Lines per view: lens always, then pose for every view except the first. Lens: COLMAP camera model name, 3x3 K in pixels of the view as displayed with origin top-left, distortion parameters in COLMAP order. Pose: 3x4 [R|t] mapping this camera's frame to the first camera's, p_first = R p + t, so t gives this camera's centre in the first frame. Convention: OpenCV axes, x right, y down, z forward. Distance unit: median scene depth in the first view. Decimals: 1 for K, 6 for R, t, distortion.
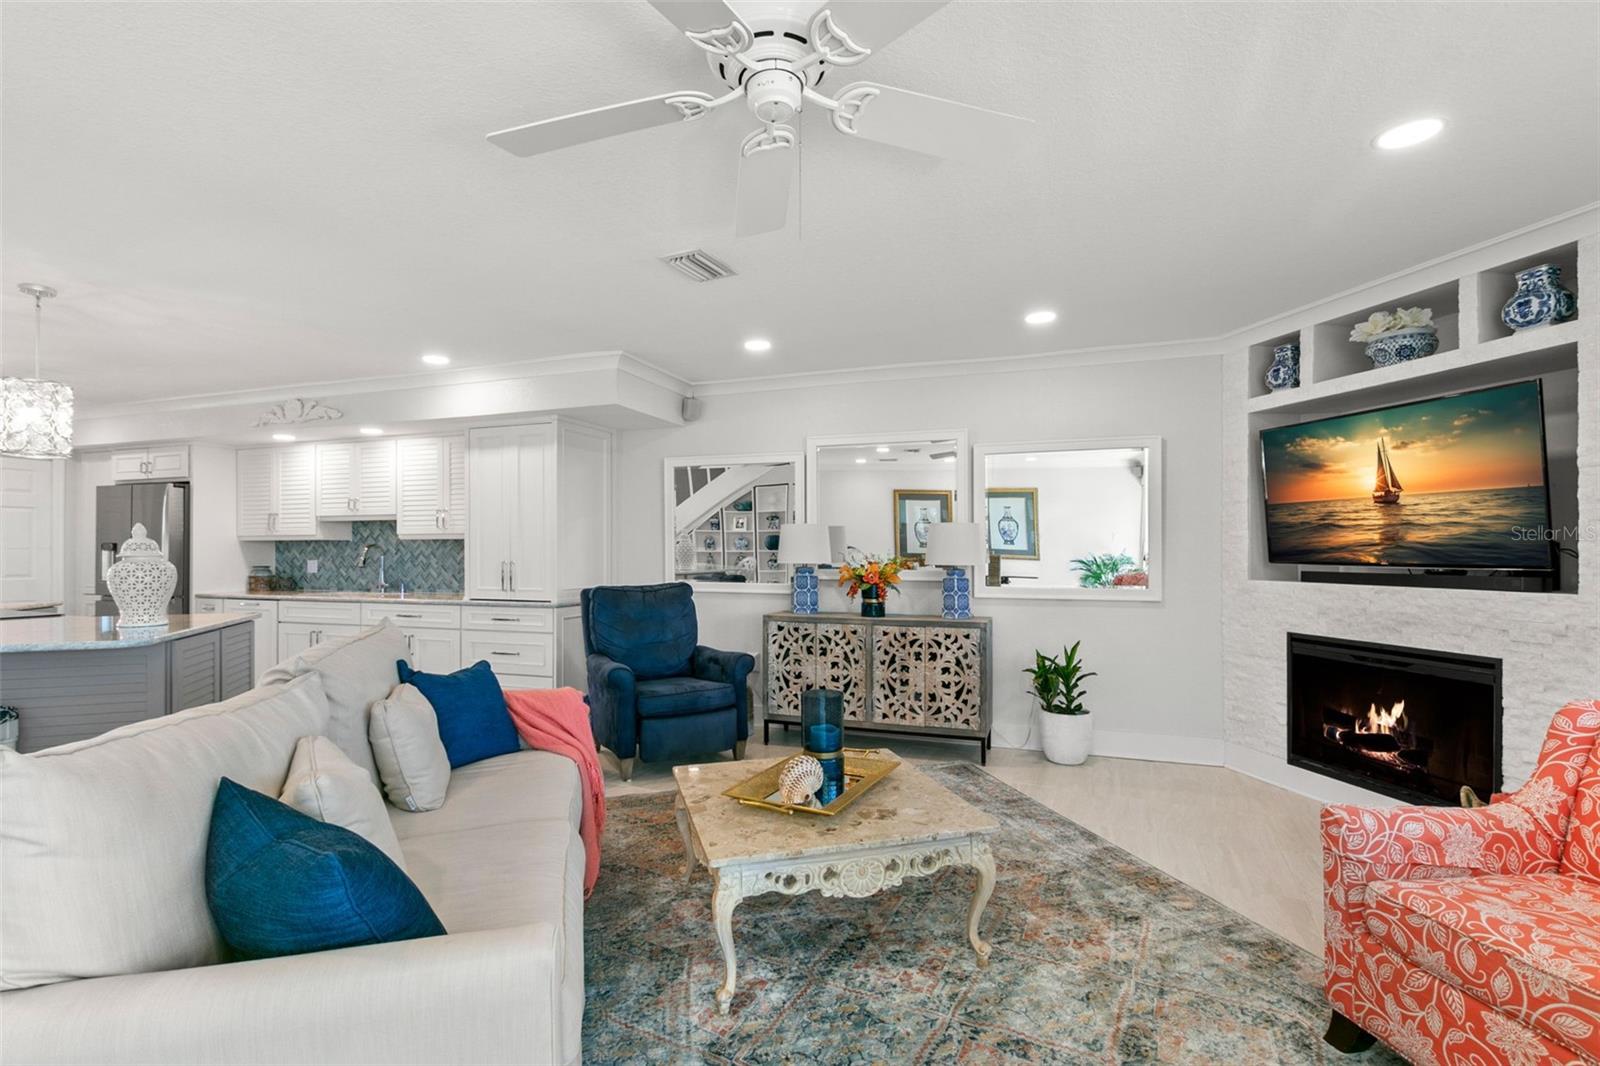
lens RADIAL K [[740.0, 0, 798.4], [0, 740.0, 552.5], [0, 0, 1]] dist [0.000191, 0.000017]
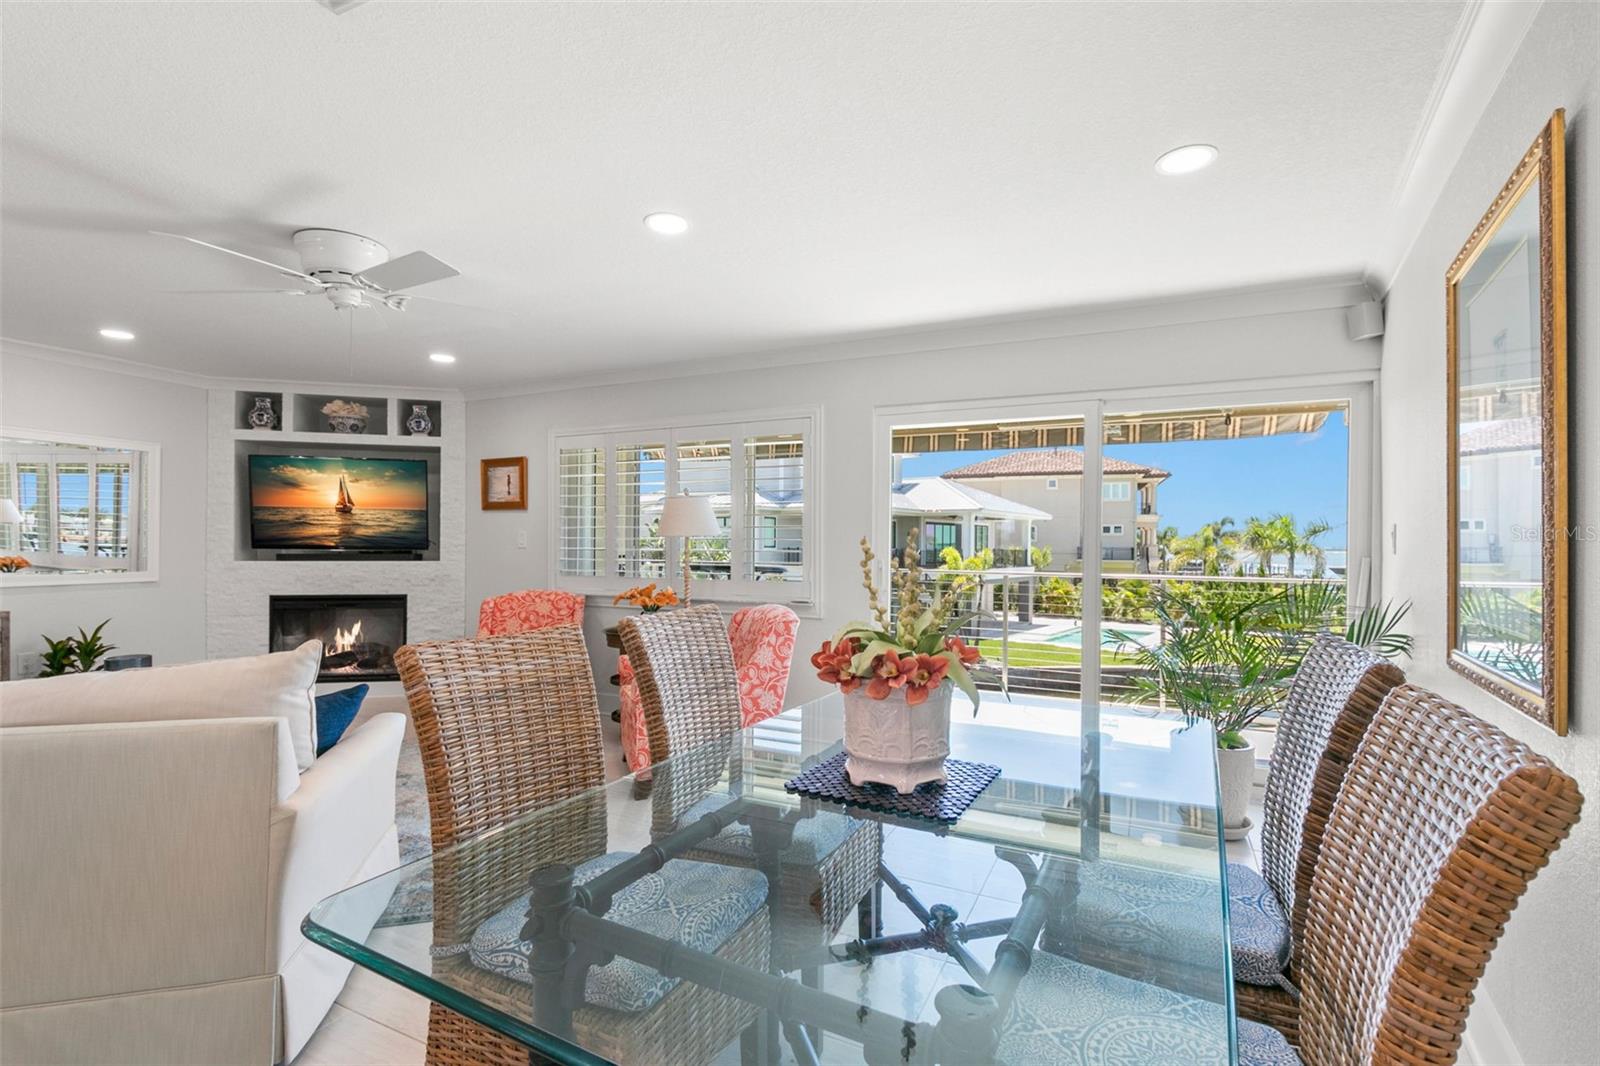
lens RADIAL K [[730.7, 0, 796.5], [0, 730.7, 537.2], [0, 0, 1]] dist [-0.000109, -0.000018]
pose [[0.010404, 0.010899, 0.999886, -0.849997], [-0.002481, 0.999938, -0.010874, 0.006382], [-0.999943, -0.002368, 0.010431, -0.067445]]
